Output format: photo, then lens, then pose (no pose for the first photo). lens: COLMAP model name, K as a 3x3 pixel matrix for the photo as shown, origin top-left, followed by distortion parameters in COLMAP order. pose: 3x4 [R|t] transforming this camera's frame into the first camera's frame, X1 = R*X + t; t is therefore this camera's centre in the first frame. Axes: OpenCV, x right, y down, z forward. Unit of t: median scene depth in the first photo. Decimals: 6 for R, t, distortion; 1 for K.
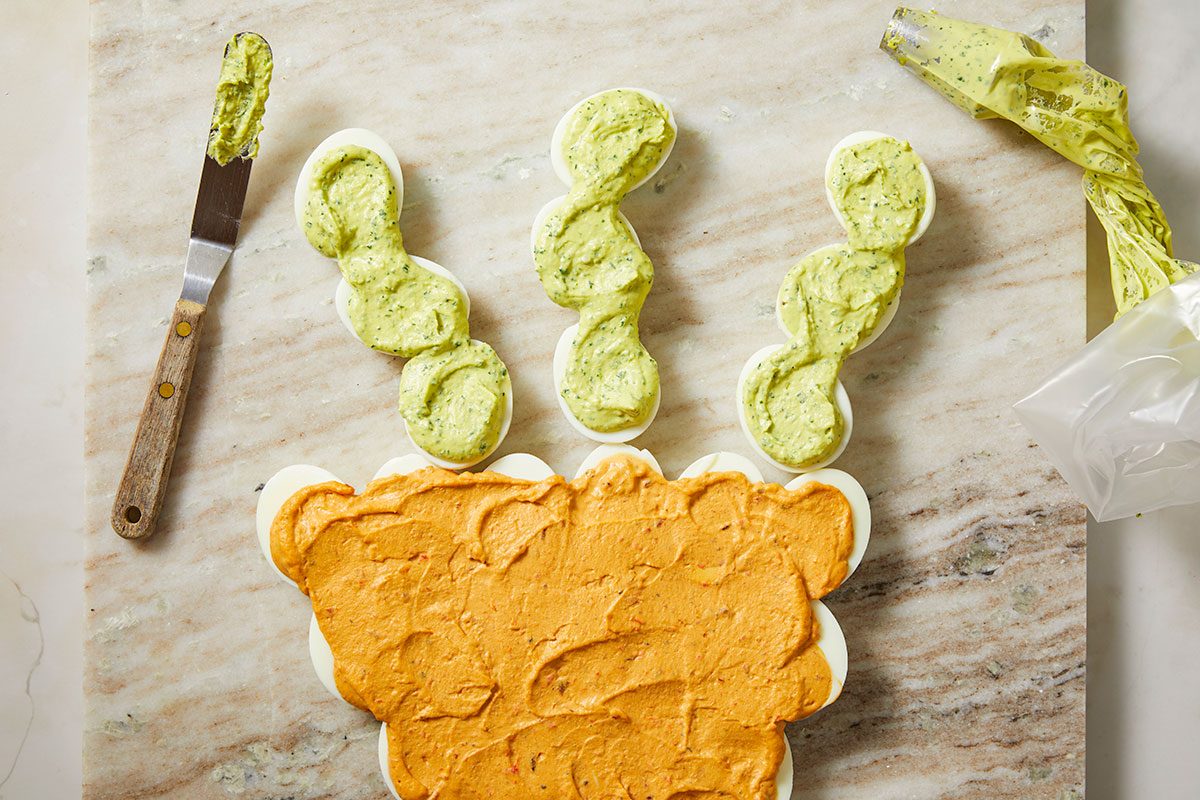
lens RADIAL K [[1941.6, 0, 600.0], [0, 1941.6, 400.0], [0, 0, 1]] dist [-0.040381, 0.021326]
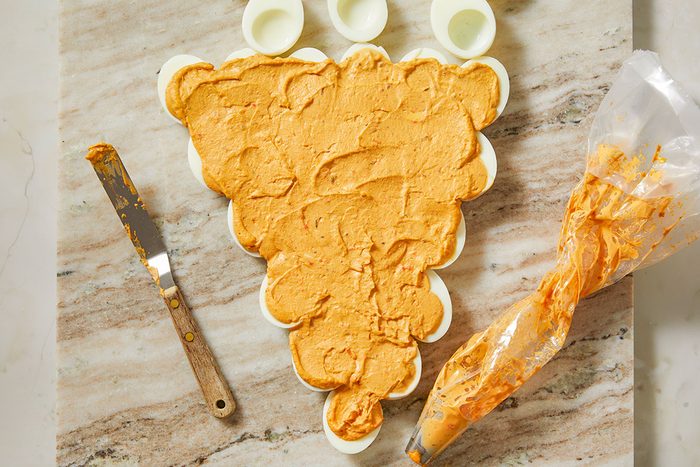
lens RADIAL K [[1132.6, 0, 350.0], [0, 1132.6, 233.5], [0, 0, 1]] dist [-0.040381, 0.021326]
pose [[0.999992, -0.001991, 0.003353, -0.007807], [0.002008, 0.999984, -0.005209, 0.201327], [-0.003343, 0.005216, 0.999981, -0.017281]]
